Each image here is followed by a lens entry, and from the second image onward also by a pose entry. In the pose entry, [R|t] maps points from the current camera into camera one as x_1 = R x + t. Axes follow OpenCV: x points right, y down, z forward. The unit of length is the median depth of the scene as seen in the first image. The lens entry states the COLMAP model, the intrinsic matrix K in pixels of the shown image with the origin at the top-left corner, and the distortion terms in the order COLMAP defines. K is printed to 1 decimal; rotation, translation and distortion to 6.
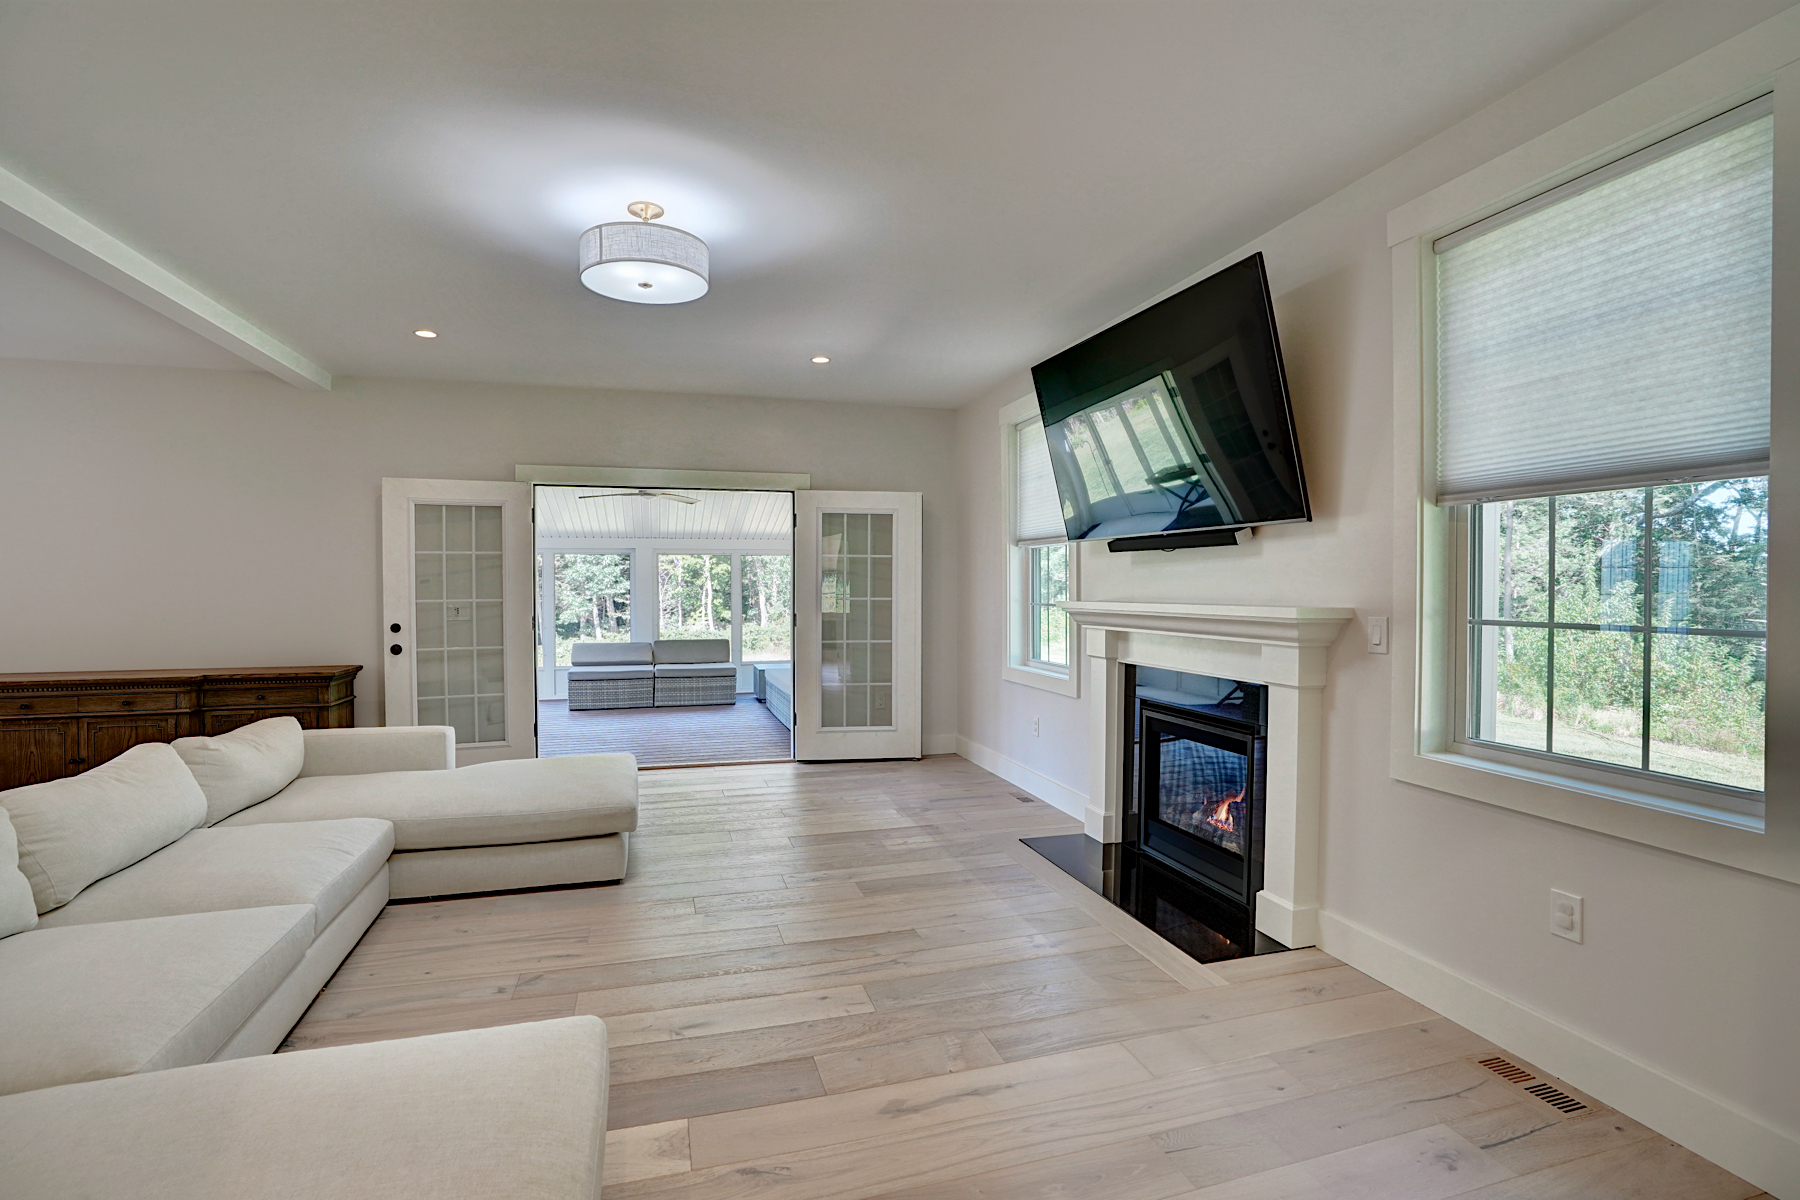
lens RADIAL K [[830.0, 0, 904.5], [0, 830.0, 601.0], [0, 0, 1]] dist [-0.064209, 0.022461]
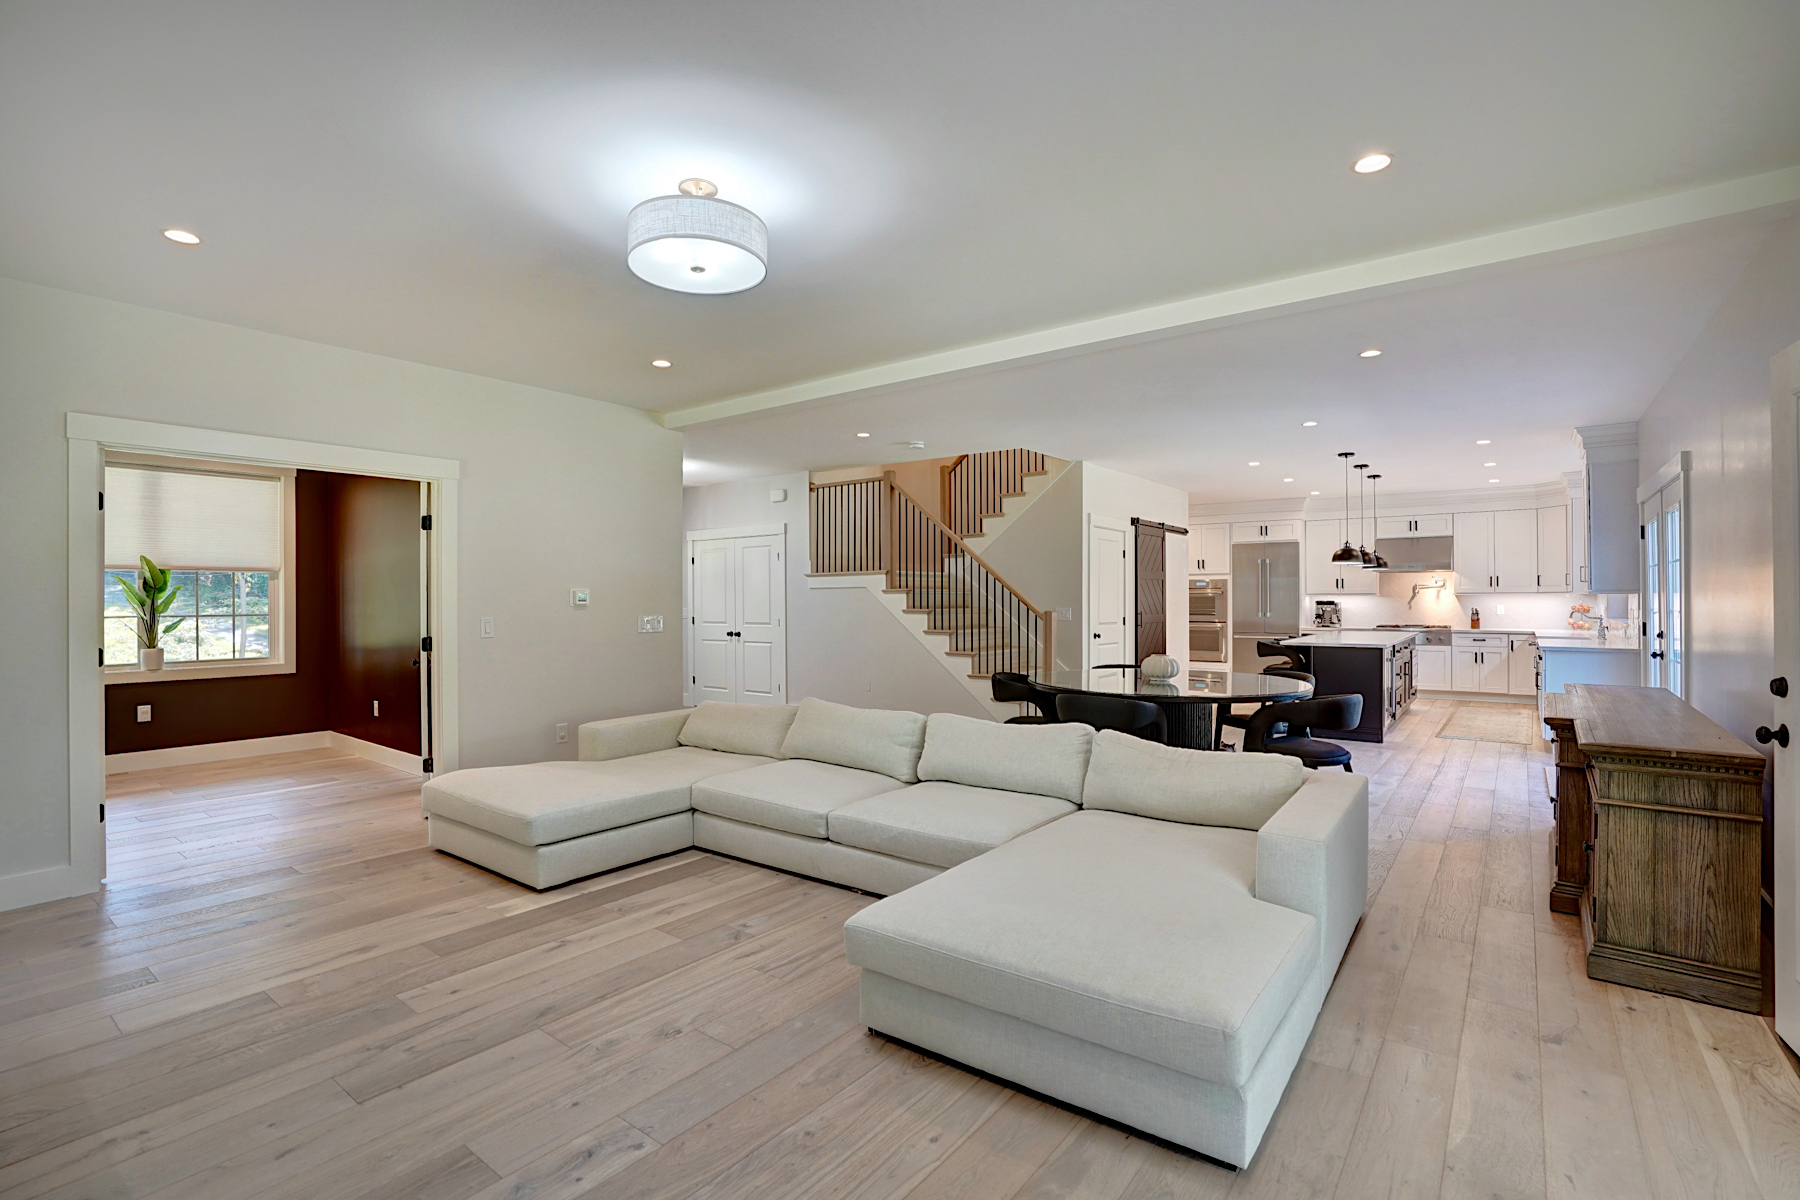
lens RADIAL K [[830.0, 0, 904.5], [0, 830.0, 601.0], [0, 0, 1]] dist [-0.064209, 0.022461]
pose [[-0.811683, 0.002462, -0.584092, 0.030803], [-0.007919, 0.999853, 0.015219, -0.032069], [0.584044, 0.016978, -0.811544, 1.857068]]
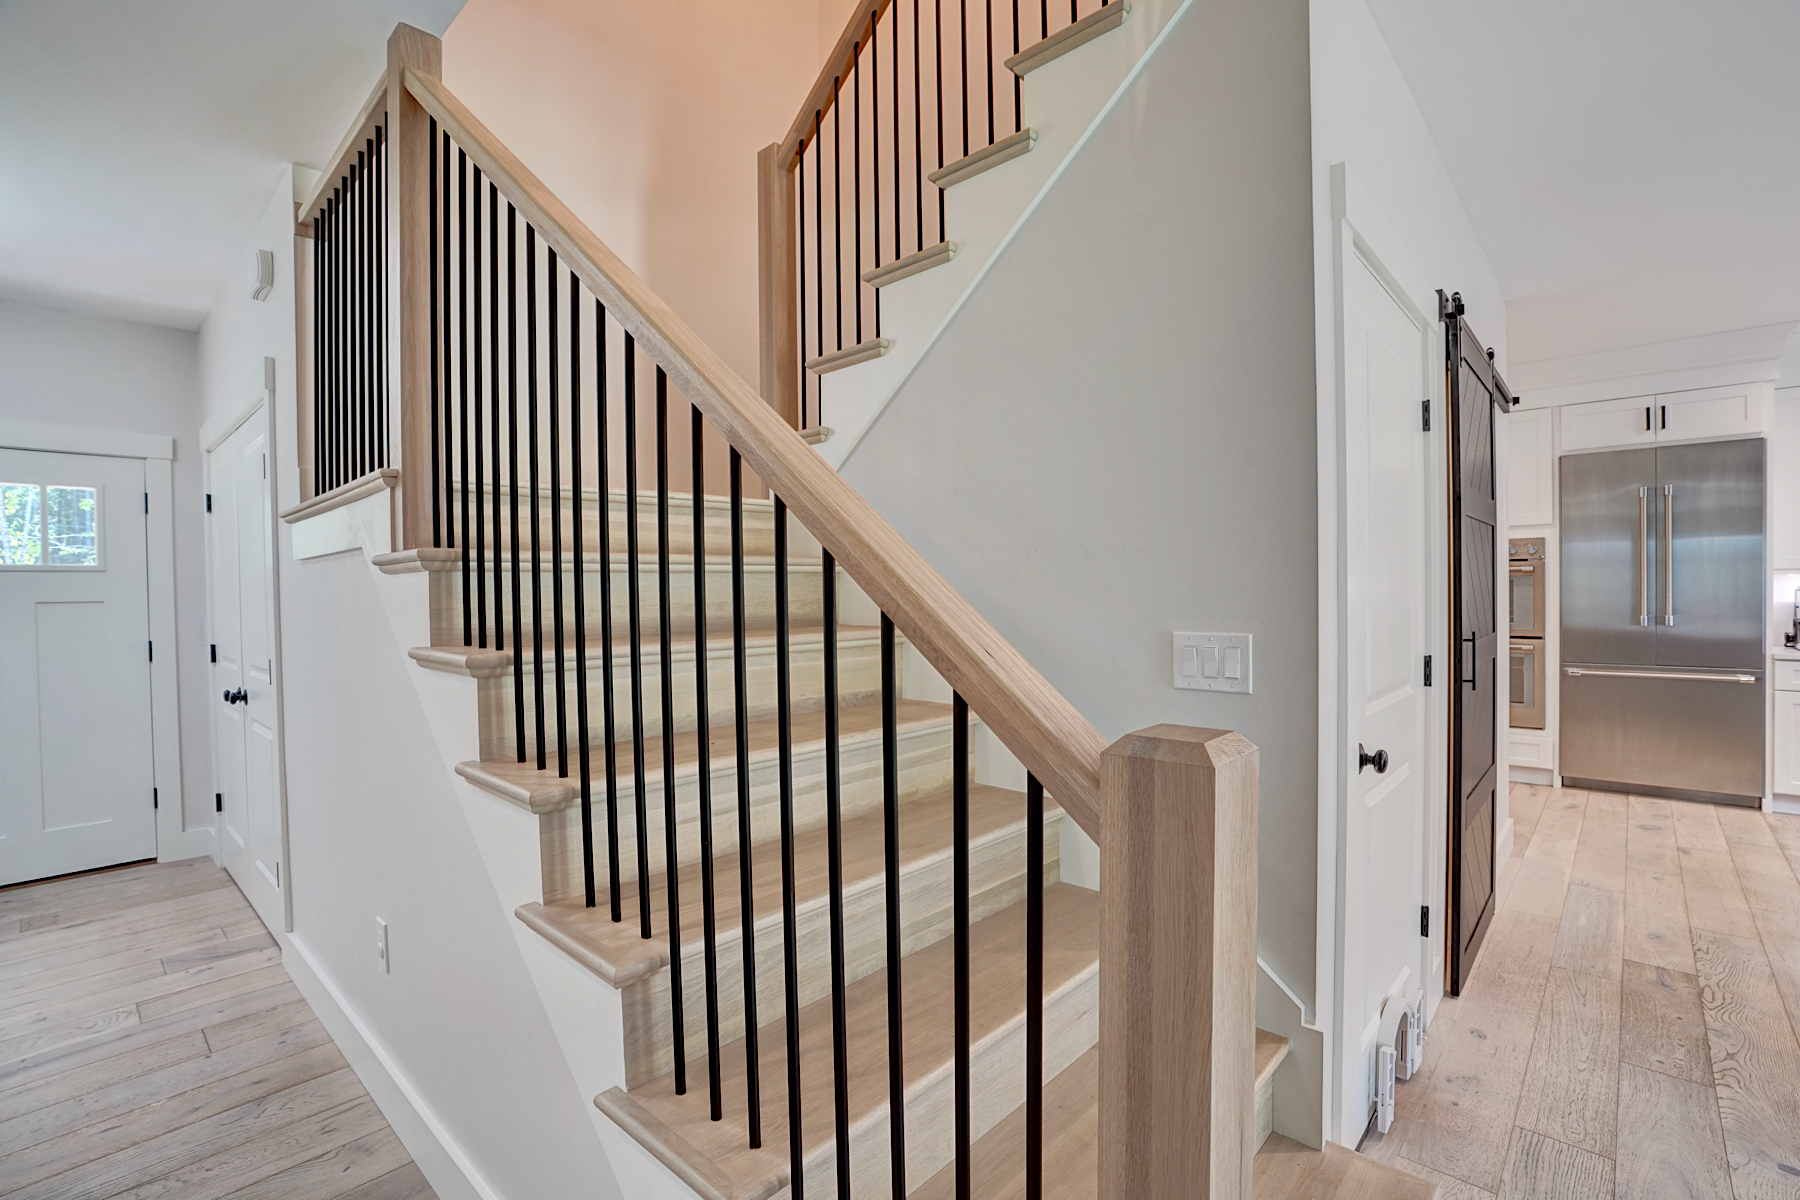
lens RADIAL K [[830.0, 0, 904.5], [0, 830.0, 601.0], [0, 0, 1]] dist [-0.064209, 0.022461]
pose [[-0.859310, 0.017460, -0.511157, -1.546063], [0.003371, 0.999589, 0.028477, -0.009901], [0.511444, 0.022748, -0.859015, 0.295960]]
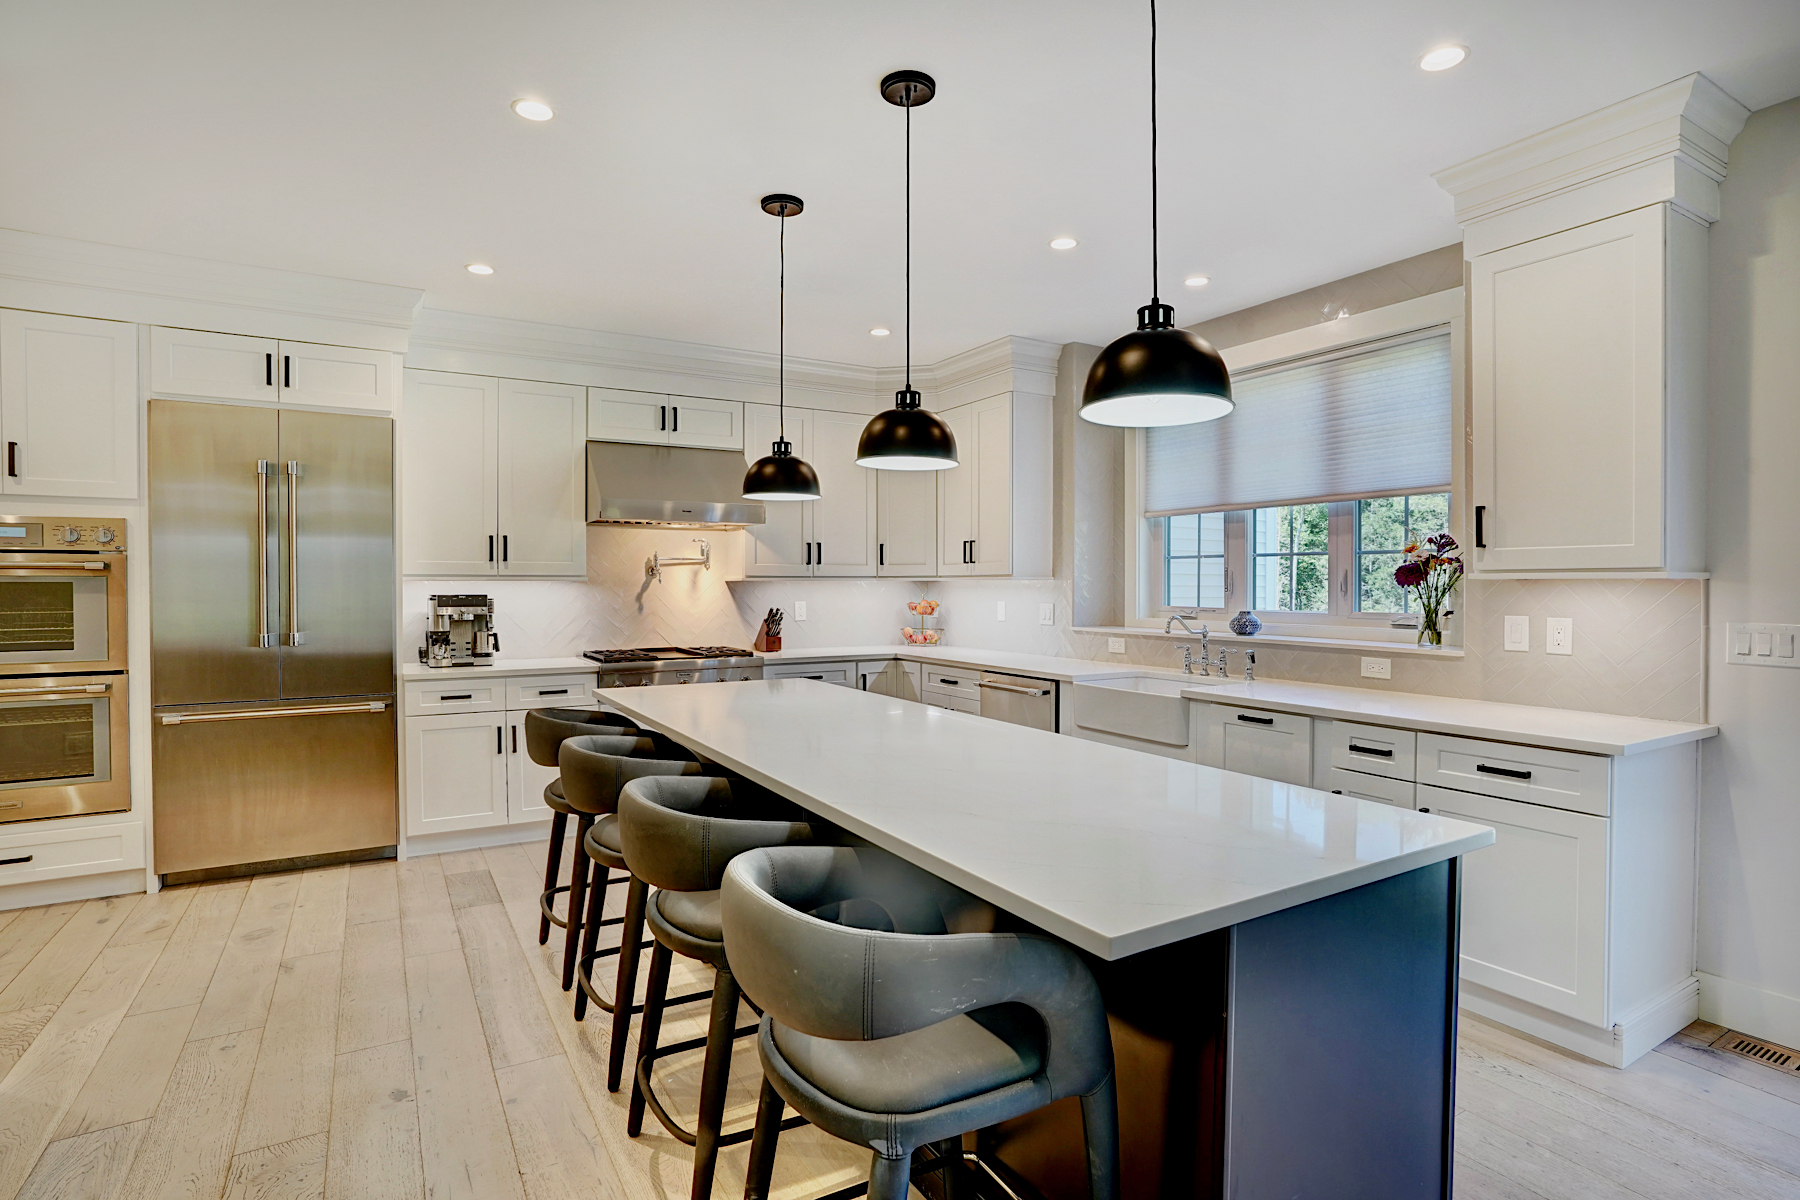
lens RADIAL K [[913.1, 0, 900.0], [0, 913.1, 600.0], [0, 0, 1]] dist [-0.023468, 0.000649]
pose [[0.234596, 0.013241, -0.972003, -2.101653], [-0.016143, 0.999822, 0.009724, -0.008721], [0.971959, 0.013410, 0.234768, 0.283597]]
